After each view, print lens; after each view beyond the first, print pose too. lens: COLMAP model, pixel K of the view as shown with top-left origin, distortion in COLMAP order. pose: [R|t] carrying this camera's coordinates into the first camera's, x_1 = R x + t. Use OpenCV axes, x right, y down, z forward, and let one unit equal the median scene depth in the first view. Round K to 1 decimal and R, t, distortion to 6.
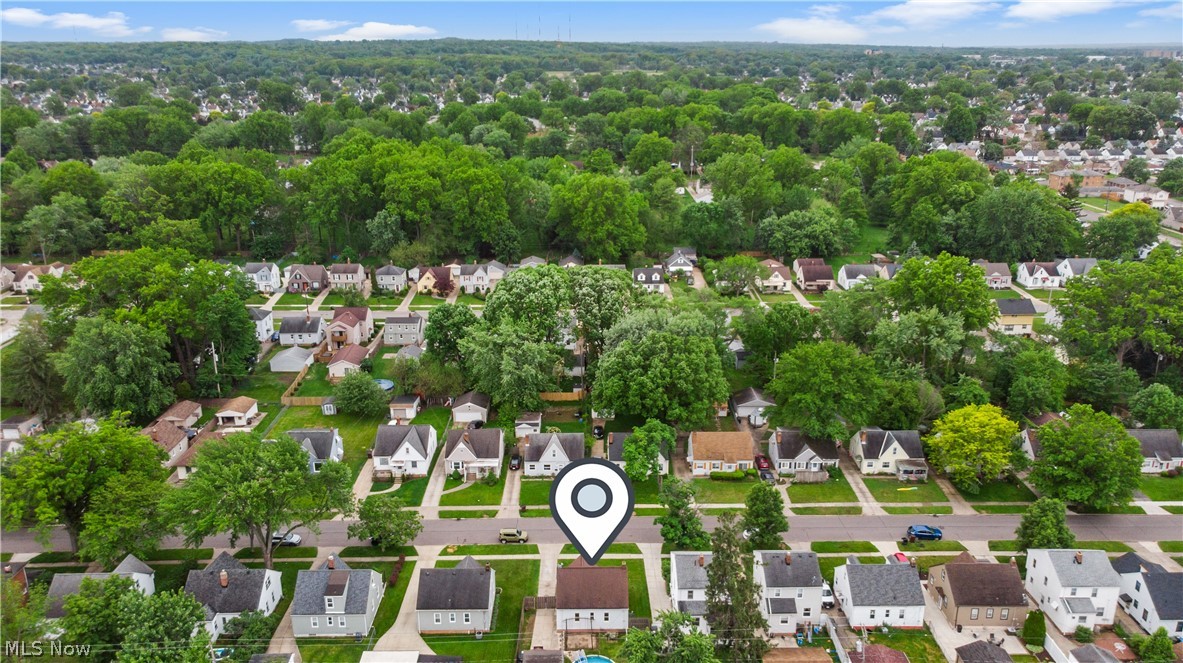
lens RADIAL K [[880.7, 0, 593.0], [0, 880.7, 335.3], [0, 0, 1]] dist [0.026304, 0.008111]
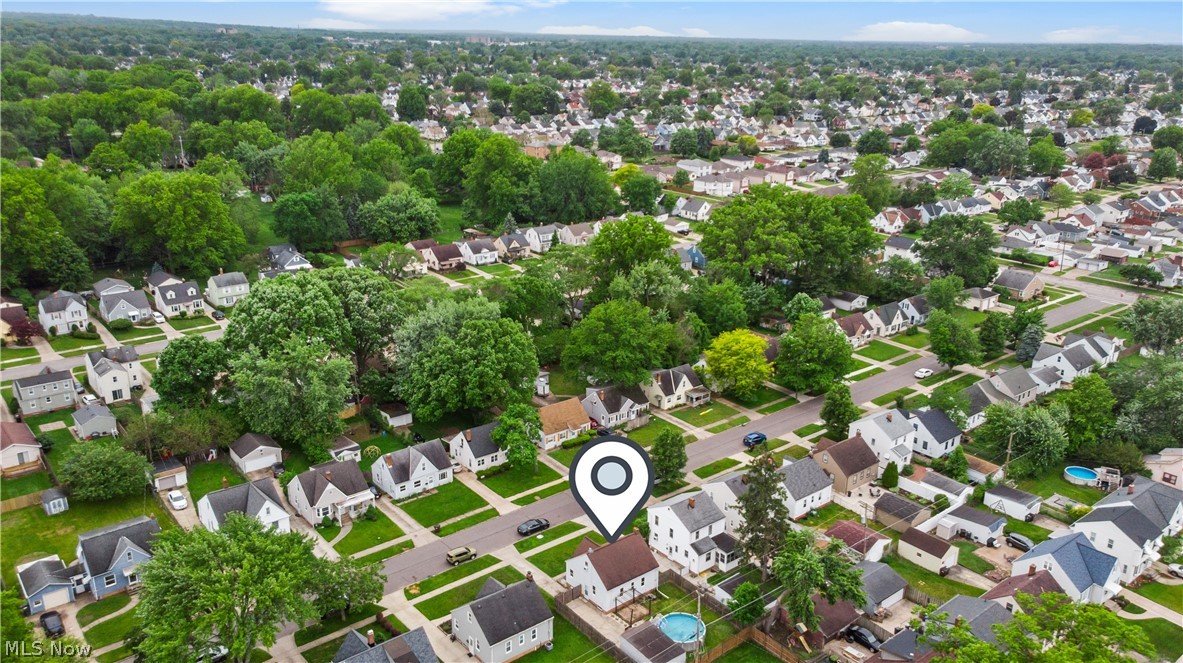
lens RADIAL K [[896.2, 0, 597.7], [0, 896.2, 333.9], [0, 0, 1]] dist [0.030879, 0.001613]
pose [[0.777746, -0.185141, 0.600695, -0.376755], [0.176895, 0.981484, 0.073471, -0.034377], [-0.603175, 0.049118, 0.796095, 0.107756]]
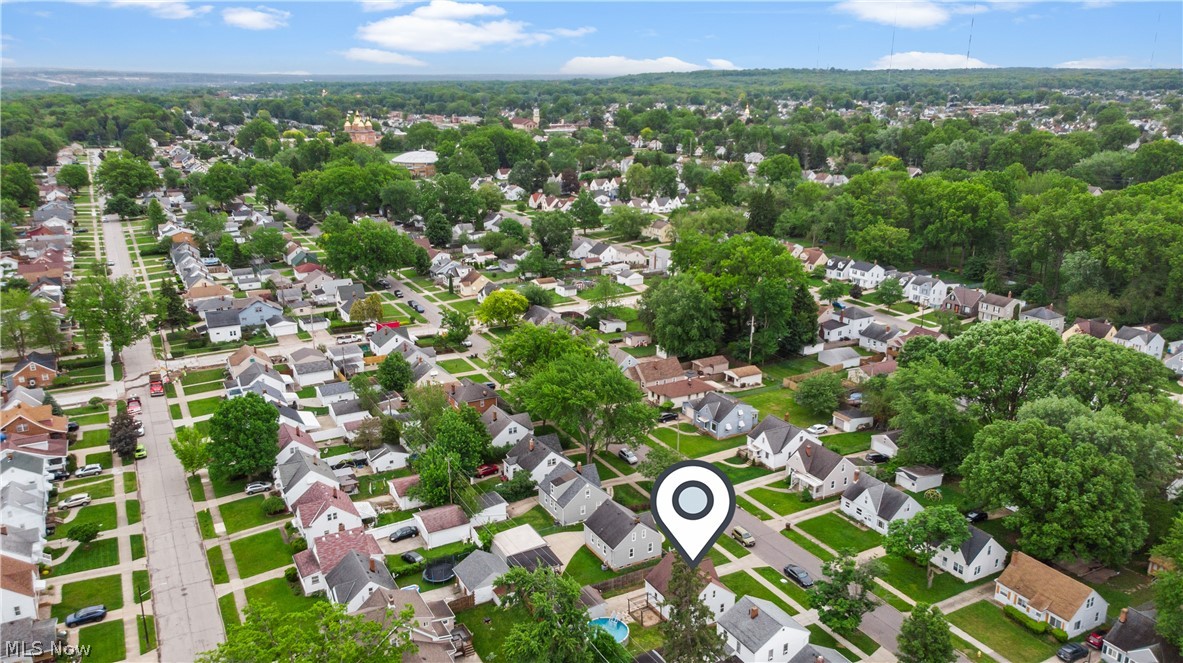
lens RADIAL K [[866.7, 0, 591.5], [0, 866.7, 331.5], [0, 0, 1]] dist [0.037817, 0.004025]
pose [[0.477722, 0.250956, -0.841904, 0.469017], [-0.274237, 0.953042, 0.128474, -0.064612], [0.834611, 0.169507, 0.524110, 0.200743]]
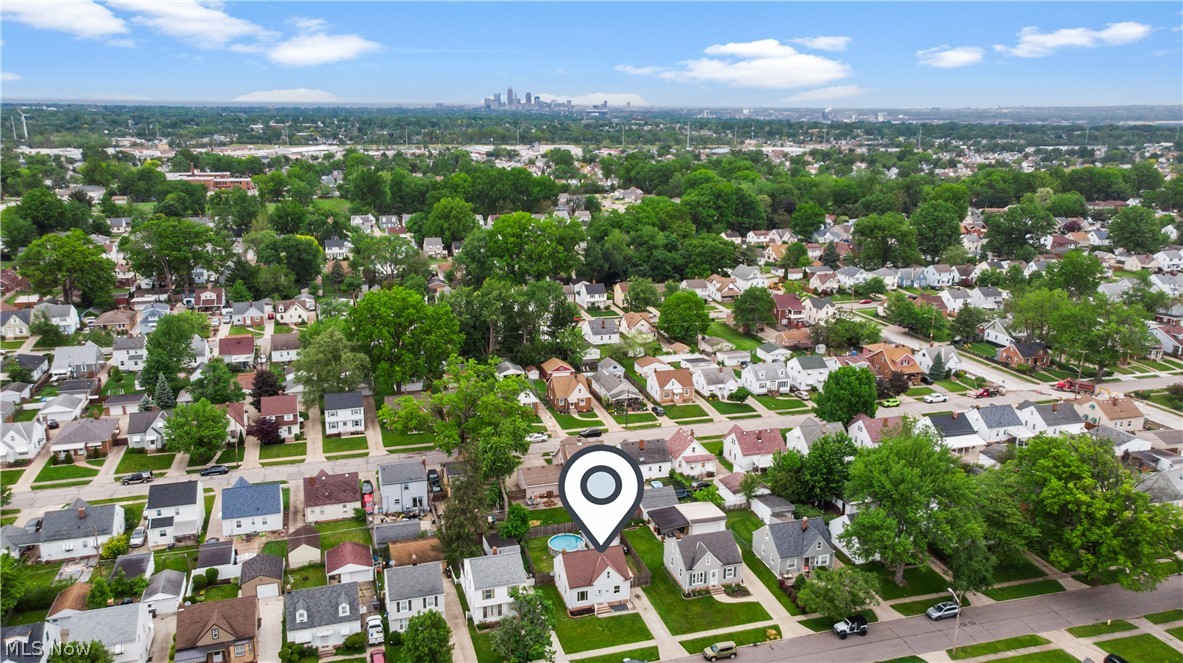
lens RADIAL K [[890.0, 0, 591.5], [0, 890.0, 331.5], [0, 0, 1]] dist [0.023826, 0.005934]
pose [[-0.957810, 0.063981, -0.280191, 0.189396], [-0.096398, 0.846913, 0.522921, -0.357024], [0.270754, 0.527869, -0.805014, 1.118708]]
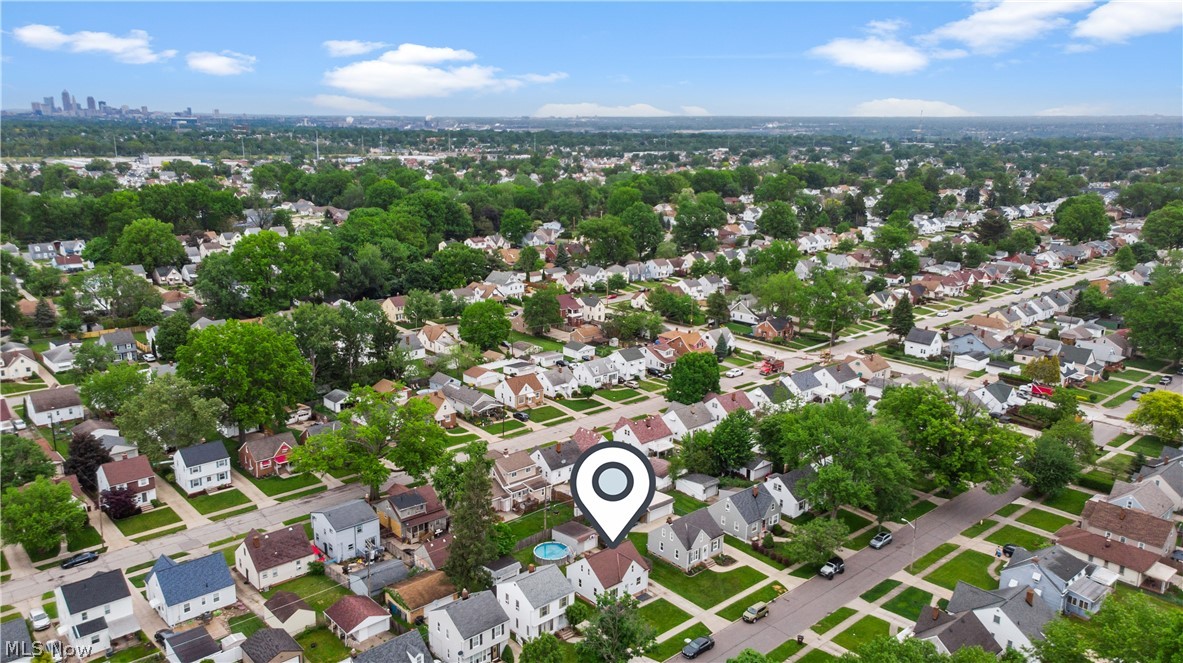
lens RADIAL K [[880.7, 0, 593.0], [0, 880.7, 335.3], [0, 0, 1]] dist [0.026304, 0.008111]
pose [[-0.746935, 0.152937, -0.647069, 0.457902], [-0.215814, 0.864730, 0.453505, -0.318587], [0.628897, 0.478385, -0.612891, 0.992064]]
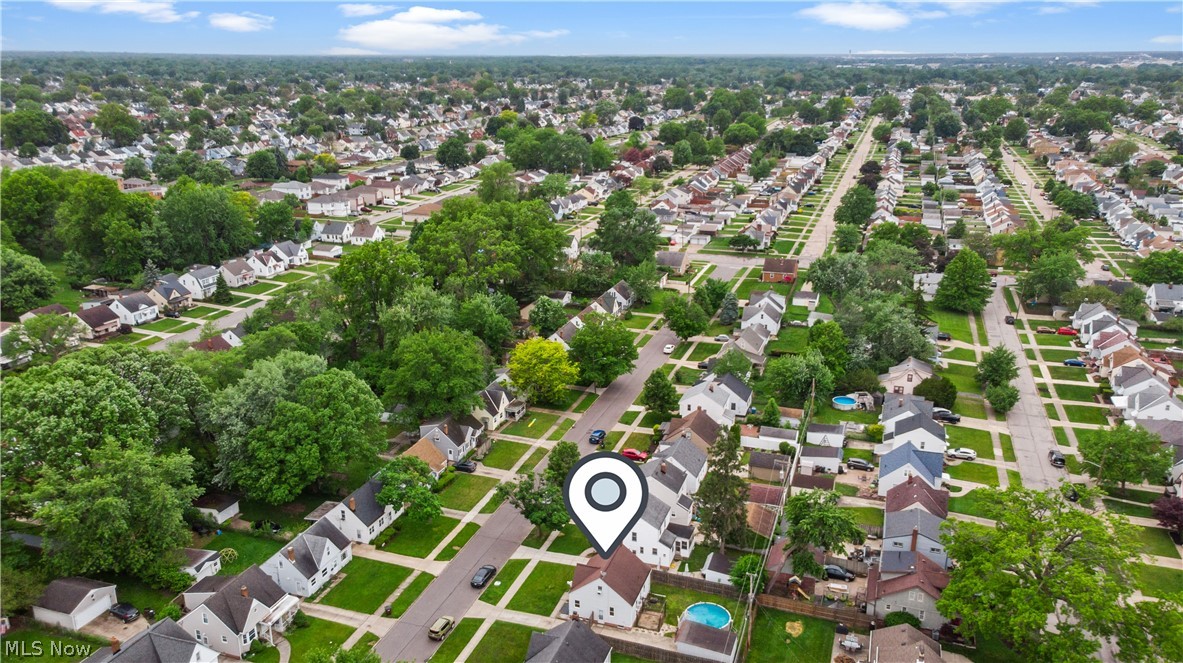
lens RADIAL K [[886.7, 0, 593.6], [0, 886.7, 332.0], [0, 0, 1]] dist [0.010182, 0.043489]
pose [[0.333611, -0.280479, 0.900020, -0.543559], [0.288898, 0.939196, 0.185602, -0.115089], [-0.897353, 0.198096, 0.394356, 0.354830]]
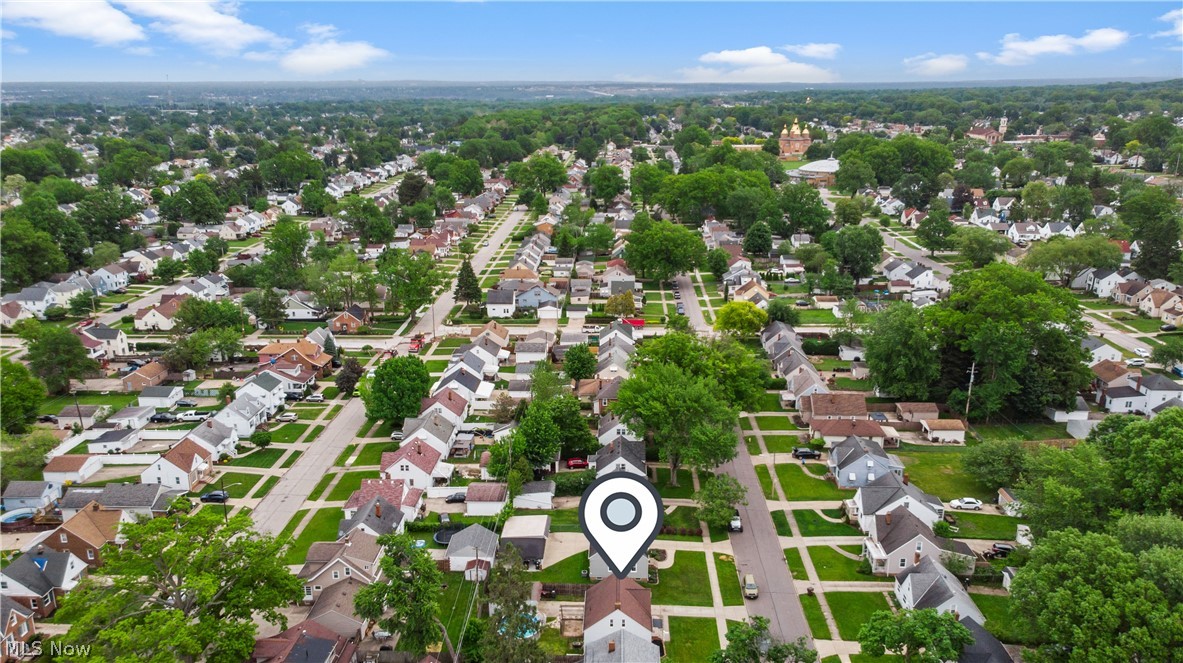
lens RADIAL K [[880.7, 0, 593.0], [0, 880.7, 335.3], [0, 0, 1]] dist [0.026304, 0.008111]
pose [[-0.045320, 0.275772, -0.960154, 0.560145], [-0.303072, 0.912046, 0.276259, -0.170436], [0.951889, 0.303516, 0.042245, 0.534744]]
